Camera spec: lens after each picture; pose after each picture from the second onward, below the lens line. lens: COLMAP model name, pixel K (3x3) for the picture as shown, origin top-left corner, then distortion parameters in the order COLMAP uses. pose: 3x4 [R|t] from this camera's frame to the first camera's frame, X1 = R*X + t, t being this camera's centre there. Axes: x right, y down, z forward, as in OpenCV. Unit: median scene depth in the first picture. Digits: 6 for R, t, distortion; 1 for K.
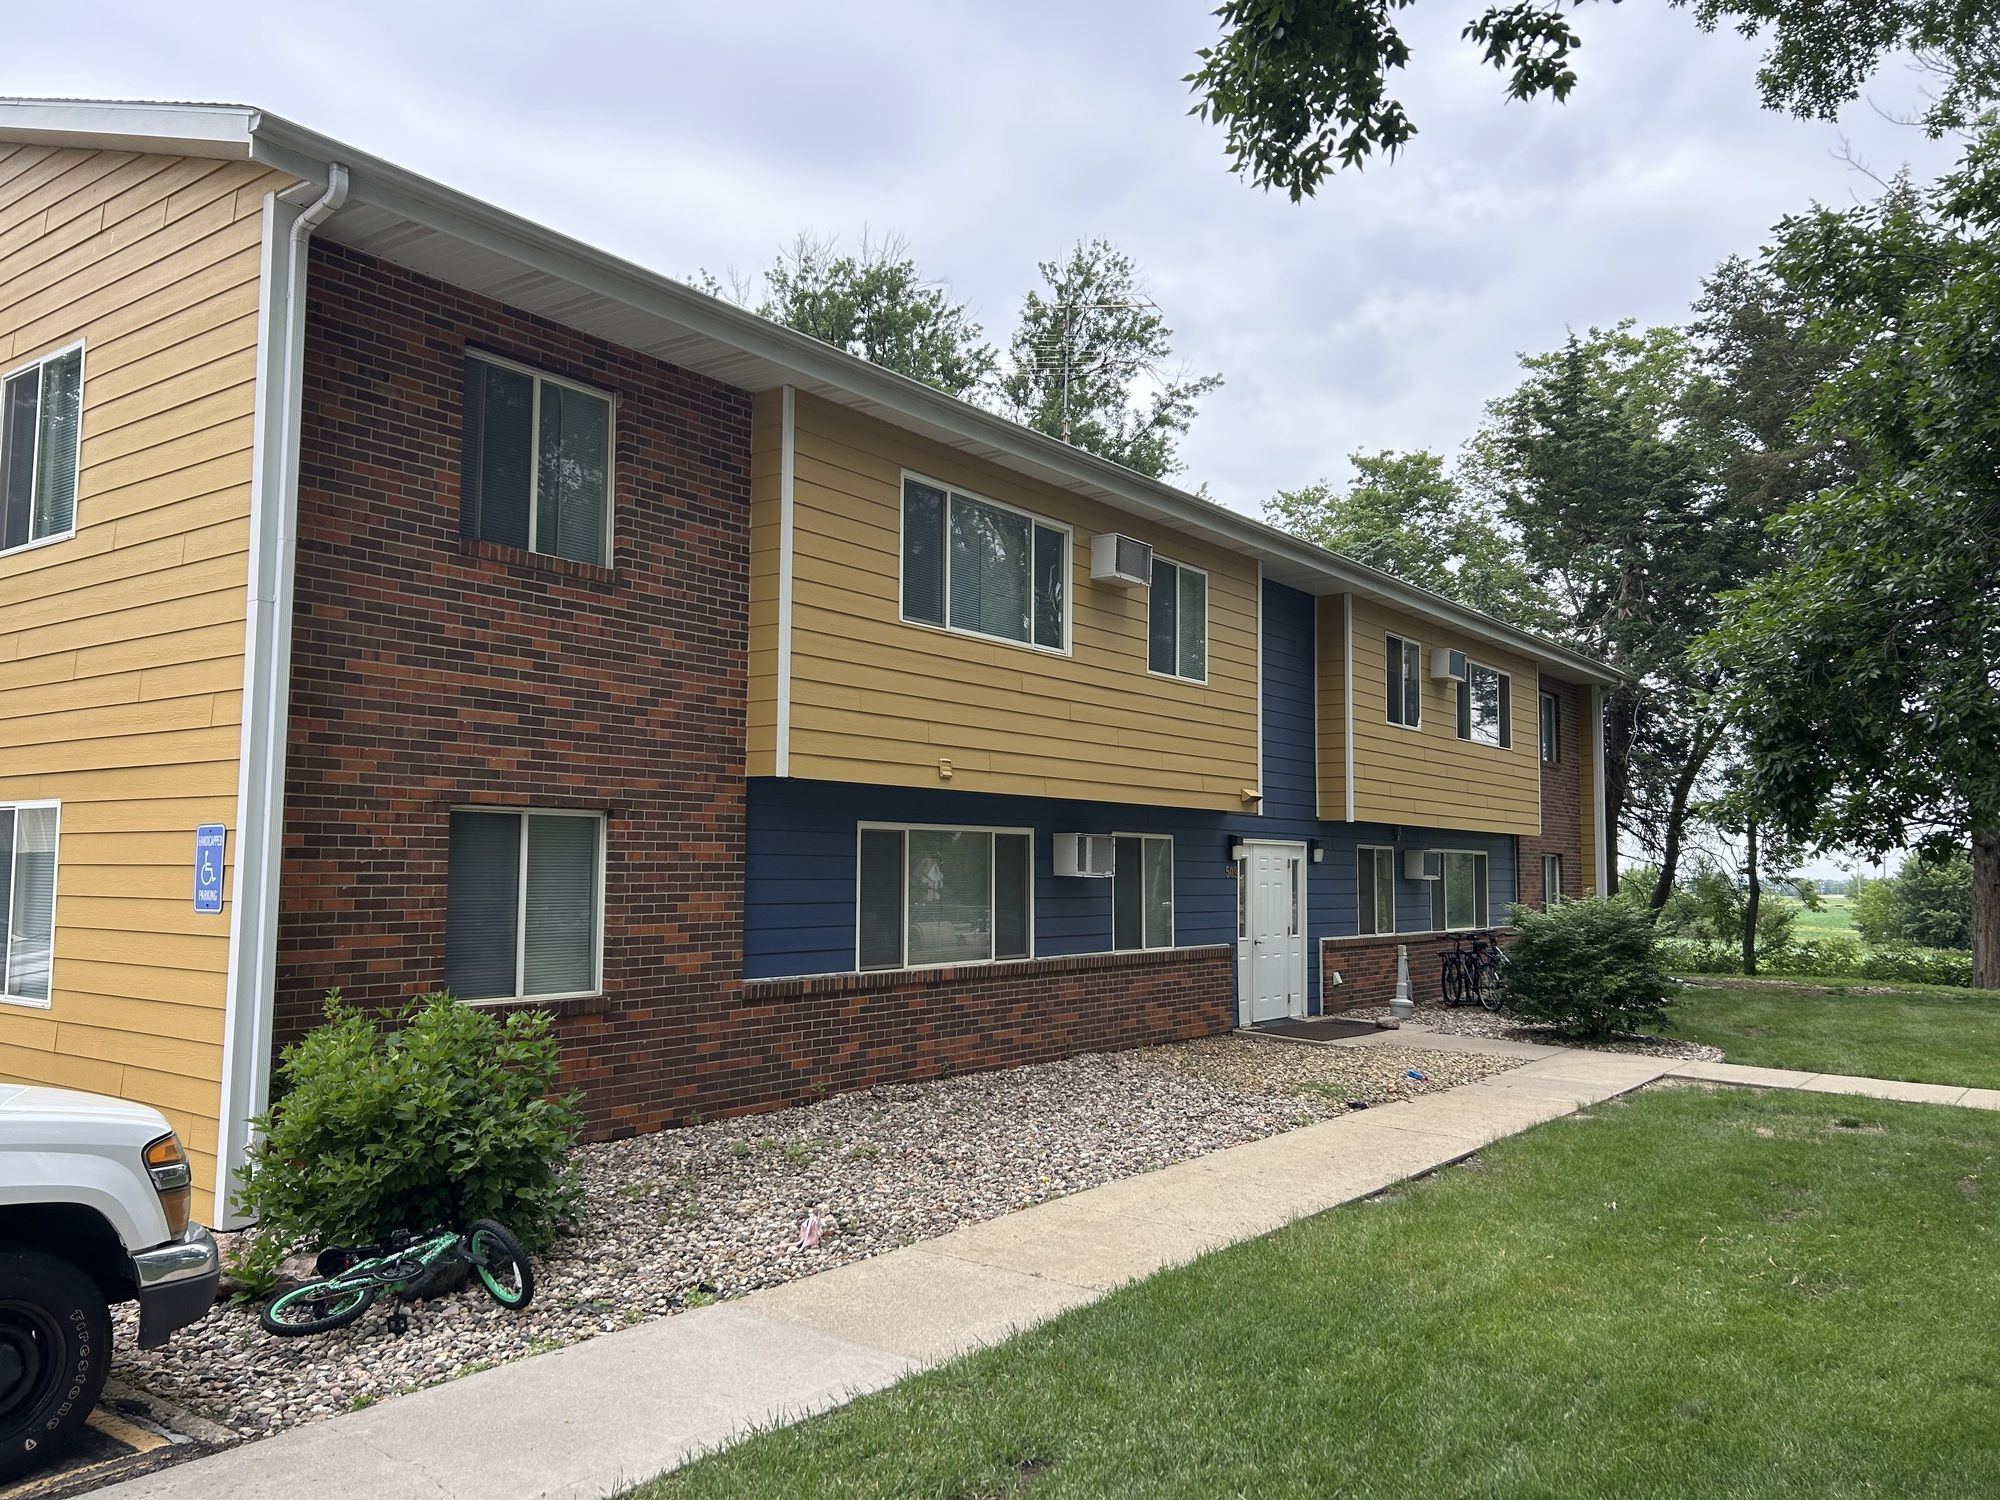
lens RADIAL K [[1482.8, 0, 990.3], [0, 1482.8, 766.9], [0, 0, 1]] dist [0.075836, -0.059454]
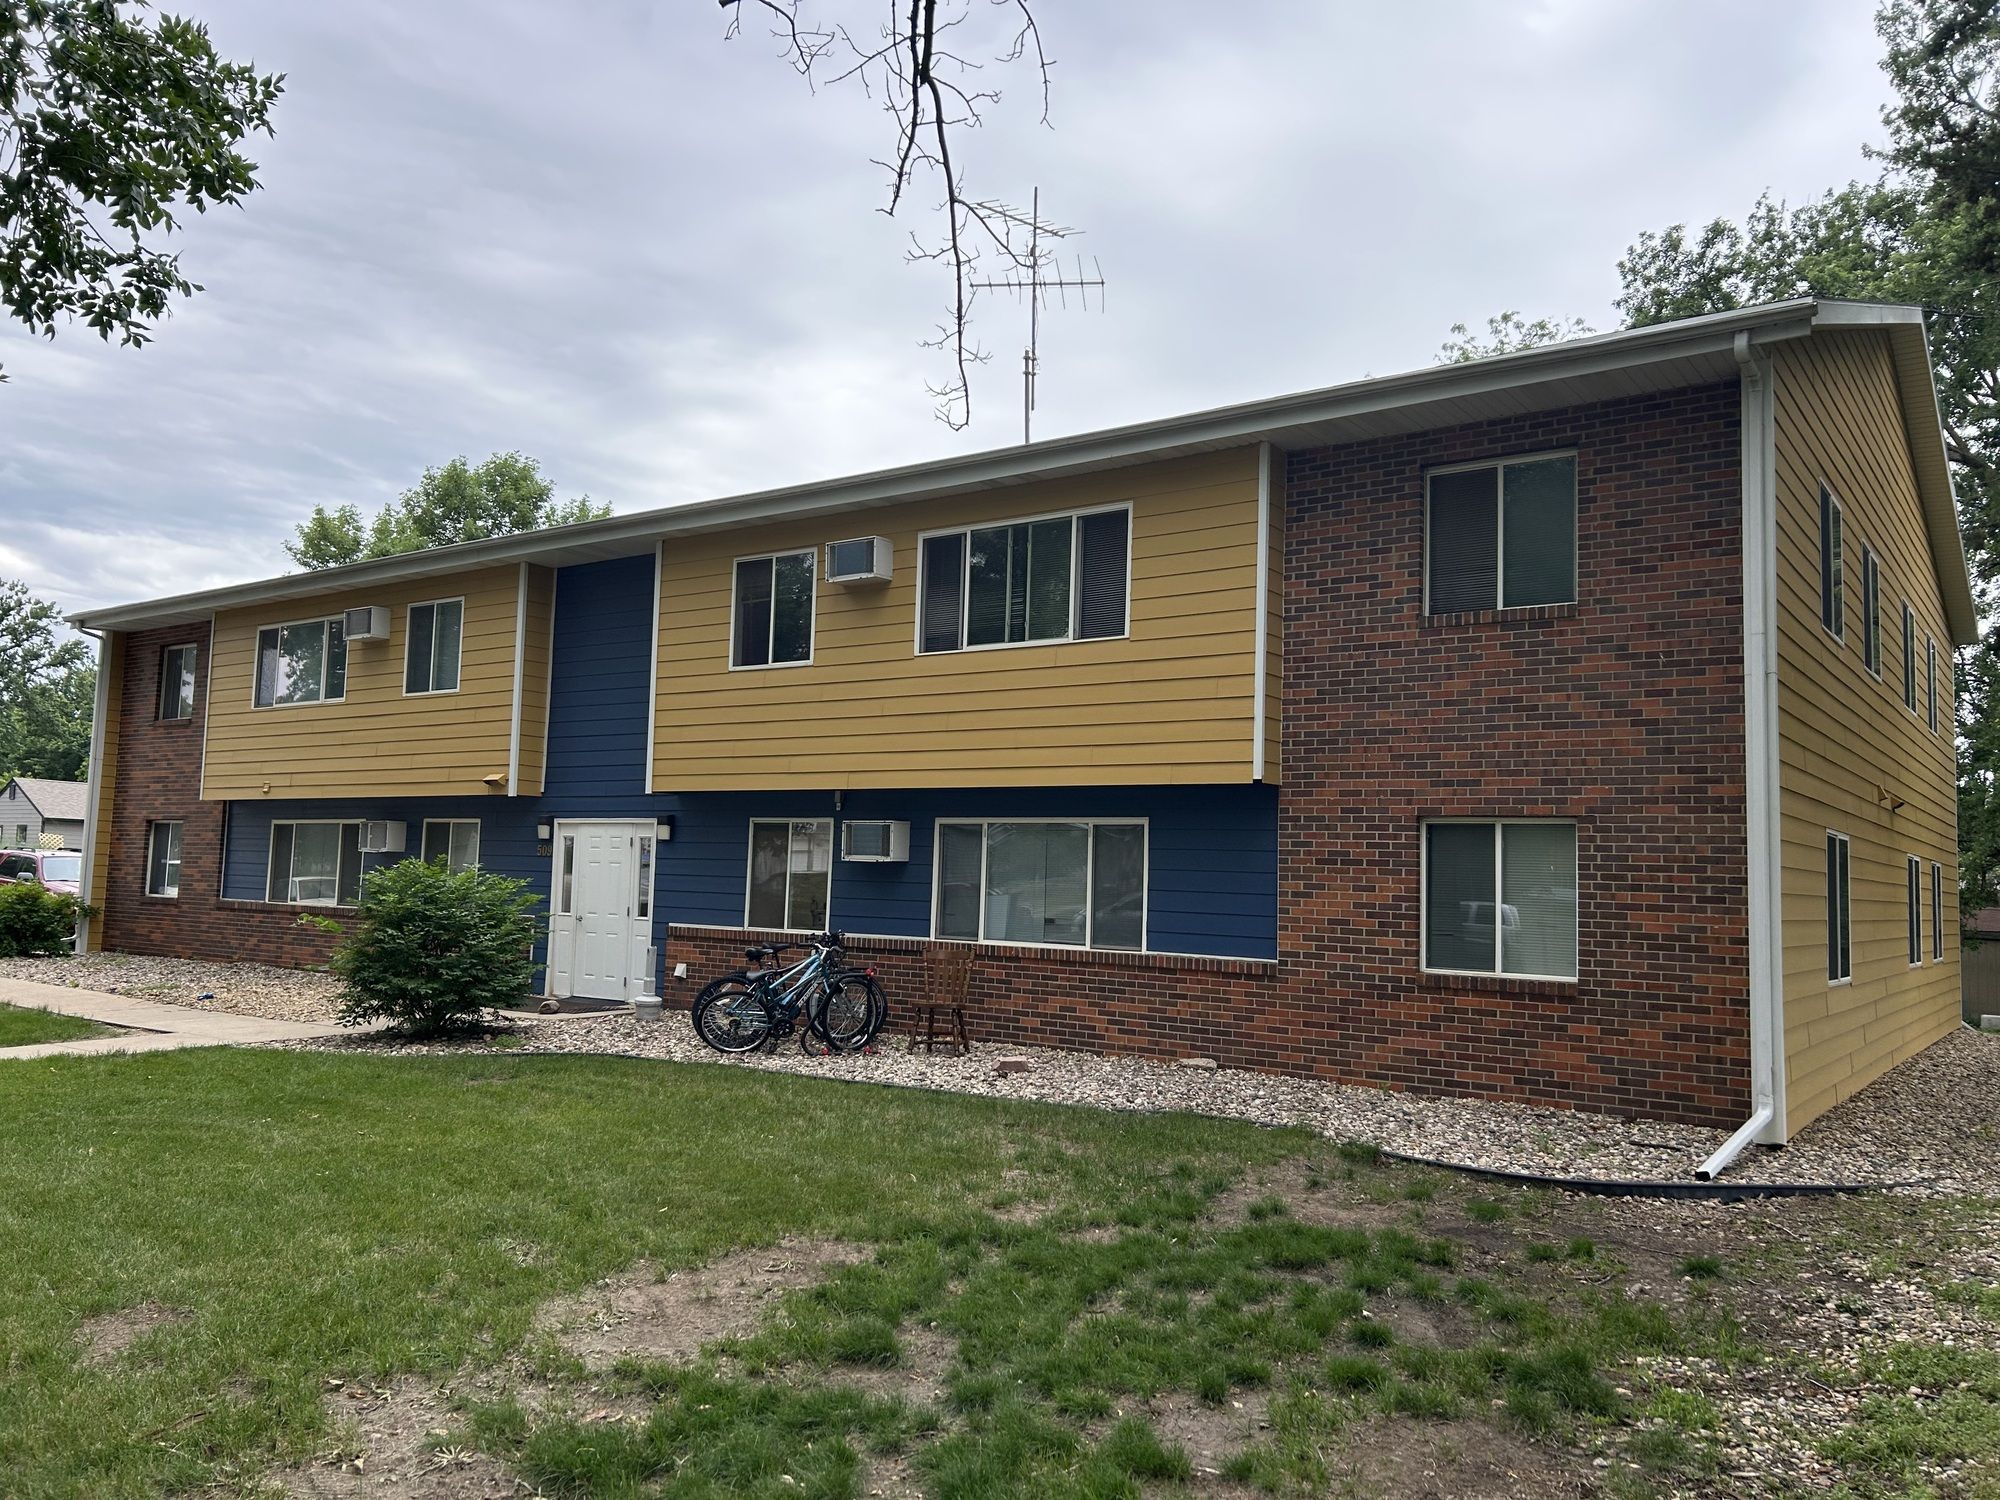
lens RADIAL K [[1507.4, 0, 995.6], [0, 1507.4, 764.9], [0, 0, 1]] dist [0.033295, -0.045102]
pose [[0.013876, -0.080965, -0.996620, 1.577827], [0.044183, 0.995792, -0.080283, 0.139654], [0.998927, -0.042920, 0.017395, 1.637512]]
